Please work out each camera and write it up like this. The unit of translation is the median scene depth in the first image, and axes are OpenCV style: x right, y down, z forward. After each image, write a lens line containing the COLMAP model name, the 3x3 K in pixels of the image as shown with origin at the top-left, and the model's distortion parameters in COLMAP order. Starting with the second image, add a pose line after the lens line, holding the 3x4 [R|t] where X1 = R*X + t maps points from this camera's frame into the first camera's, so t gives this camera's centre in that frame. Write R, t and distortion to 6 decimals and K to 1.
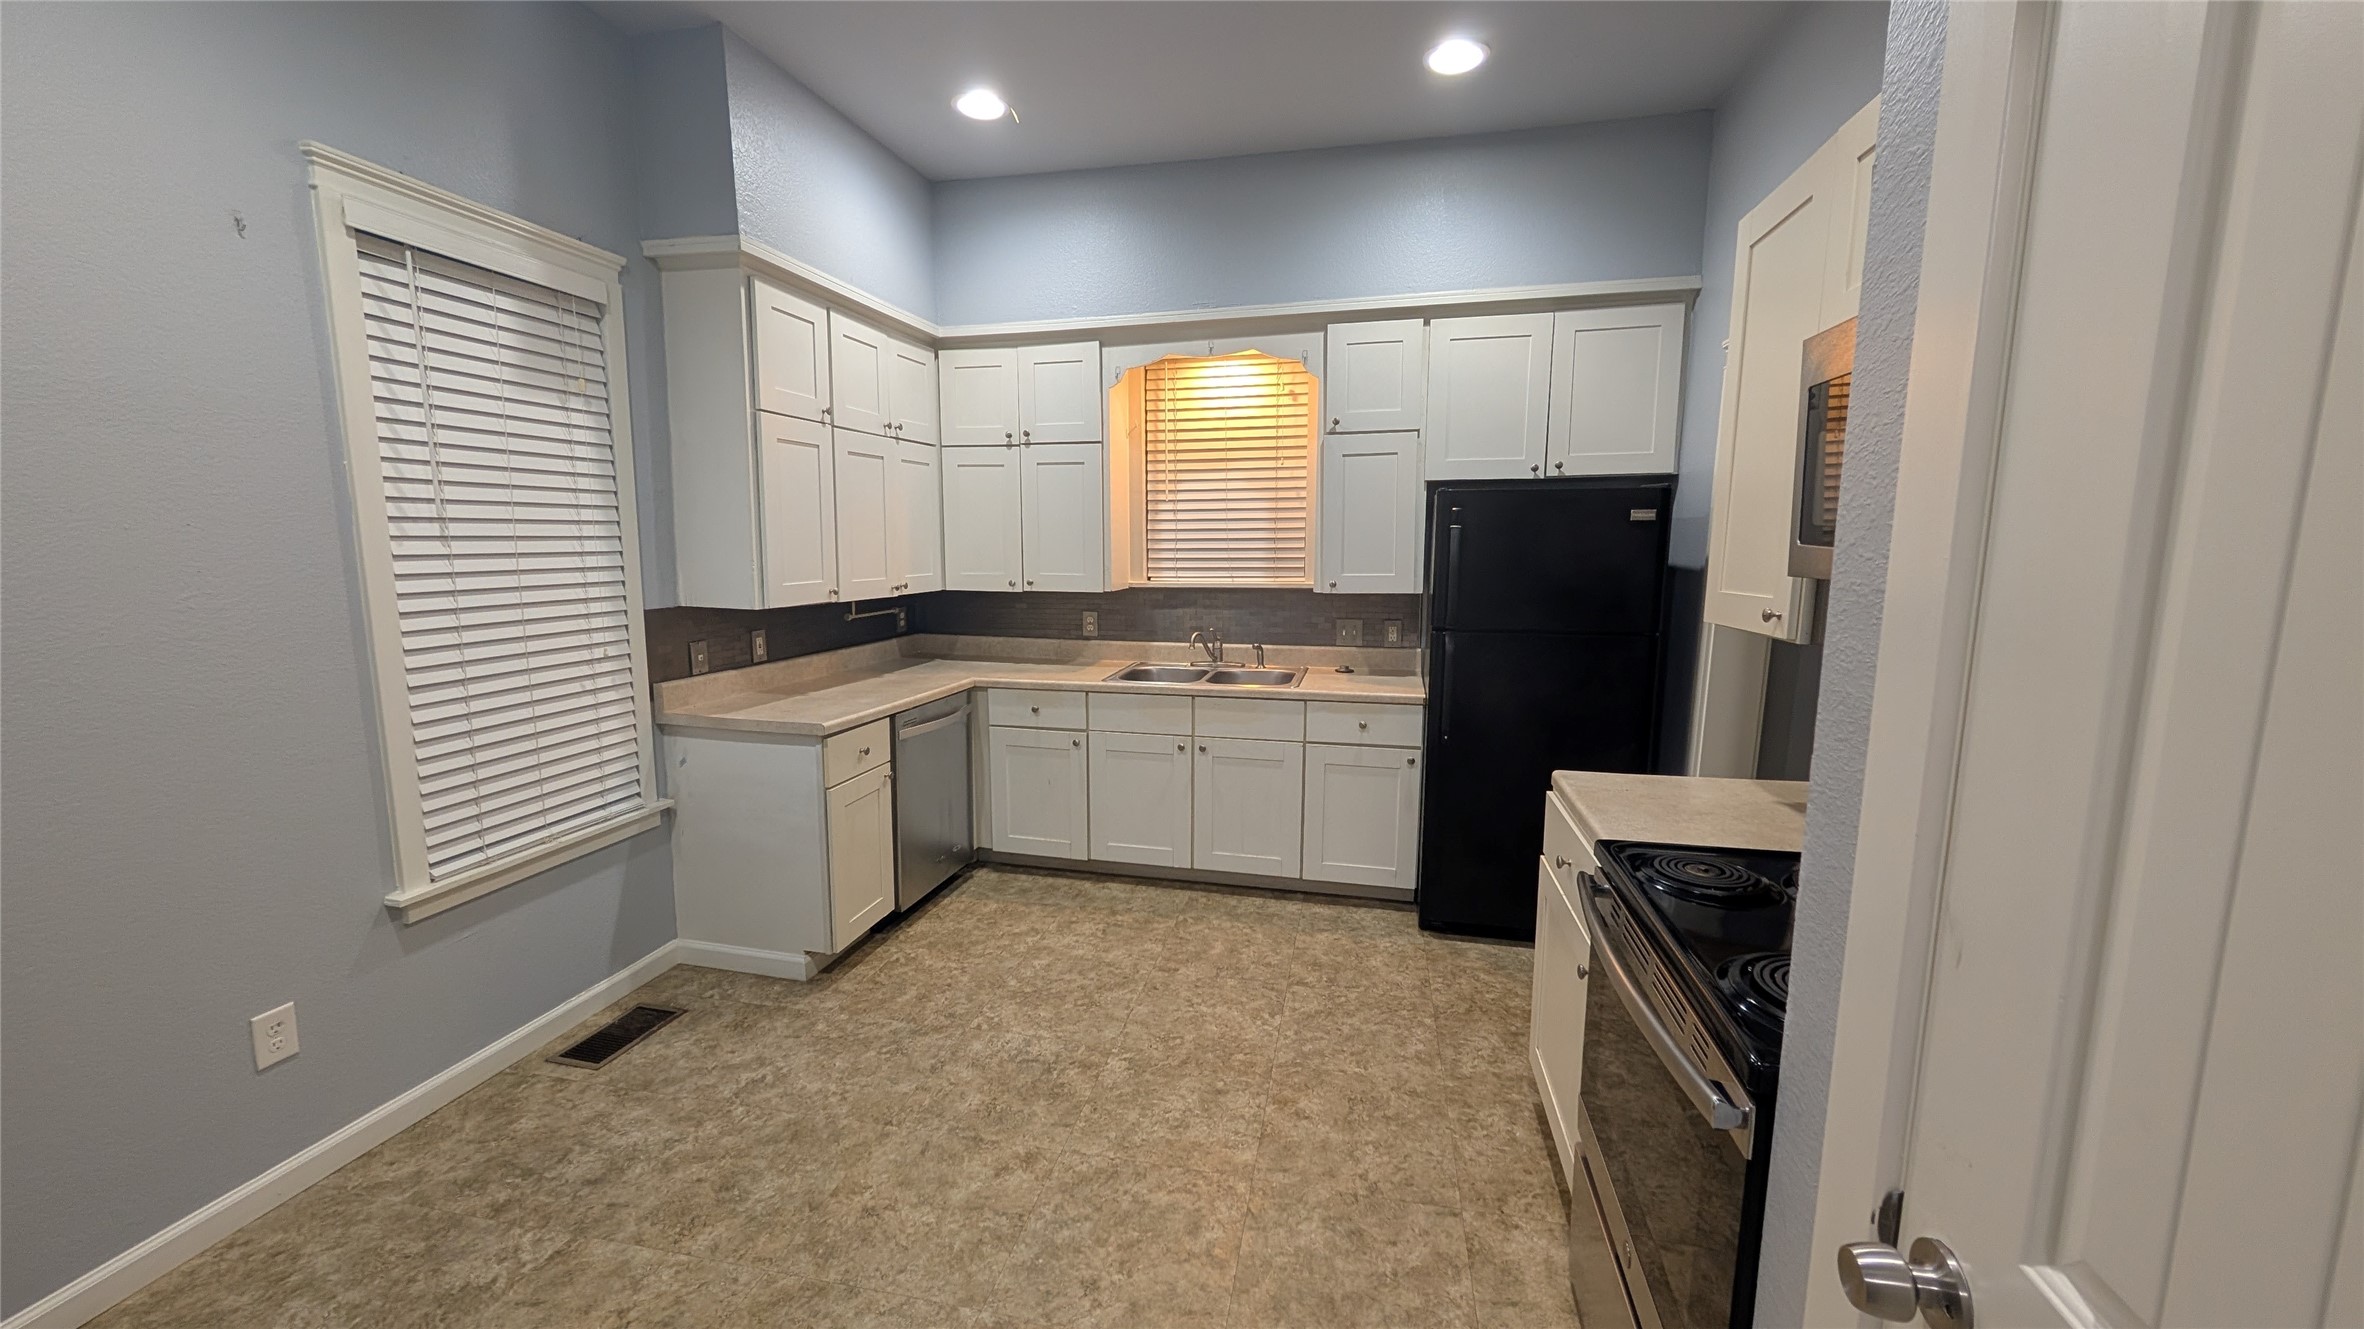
lens RADIAL K [[892.5, 0, 1177.4], [0, 892.5, 665.5], [0, 0, 1]] dist [-0.001166, -0.000192]
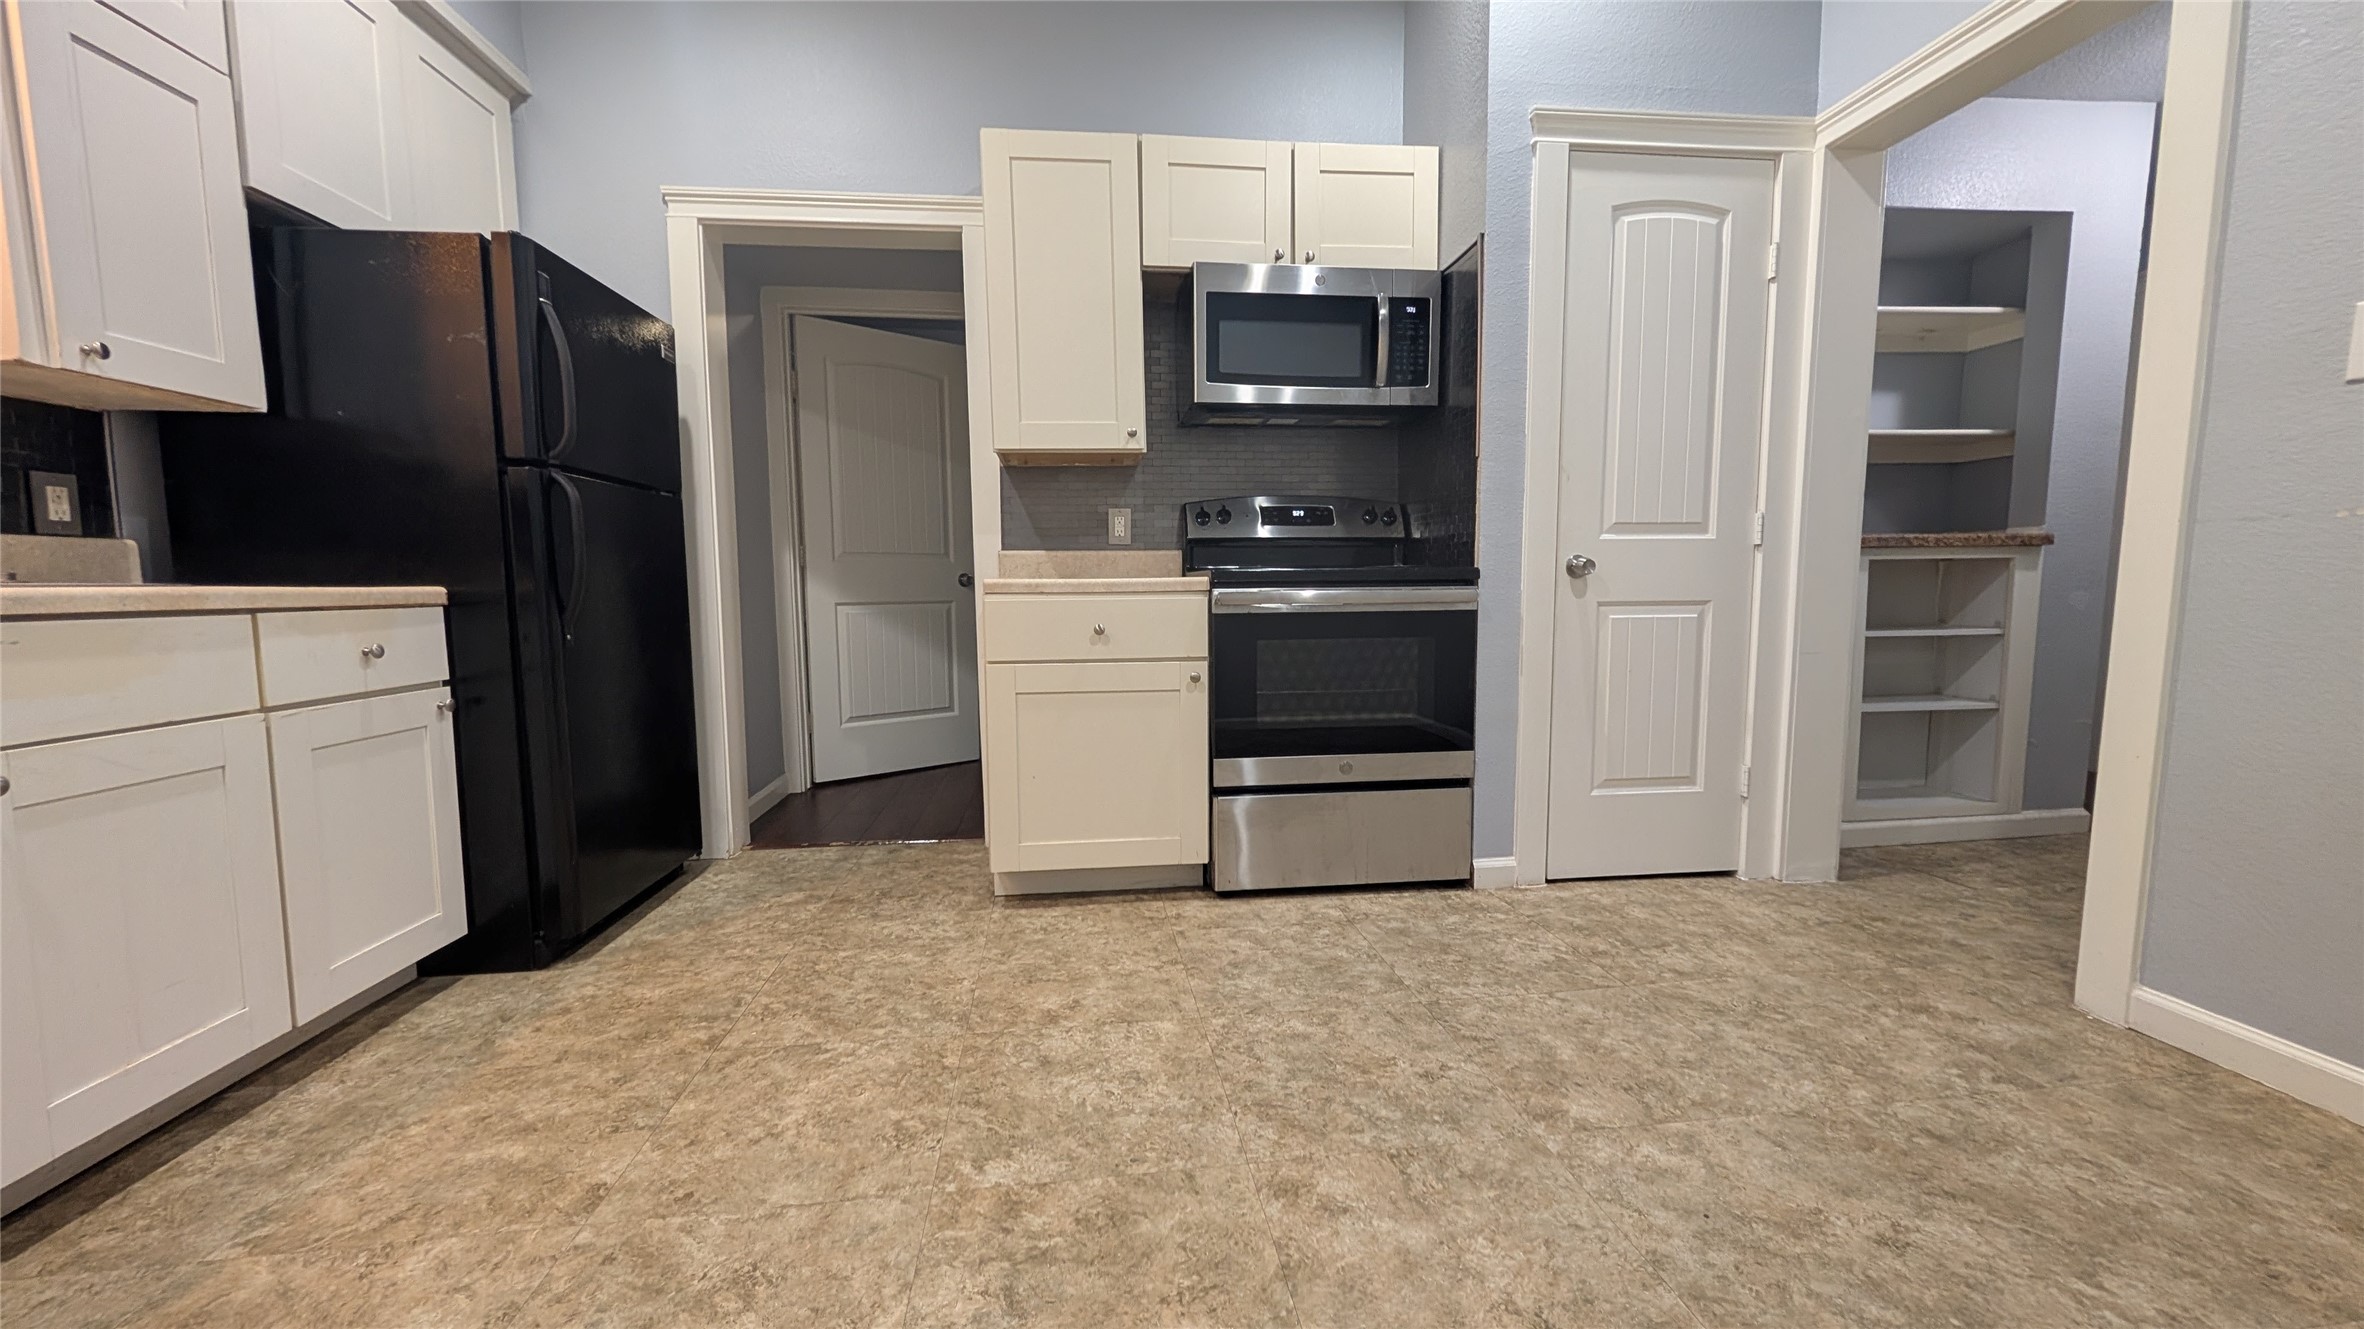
lens RADIAL K [[881.4, 0, 1187.3], [0, 881.4, 669.5], [0, 0, 1]] dist [0.000160, -0.000014]
pose [[-0.329622, -0.089256, 0.939884, -0.574785], [0.139363, 0.980015, 0.141942, 0.096865], [-0.933770, 0.177773, -0.310596, 1.012624]]
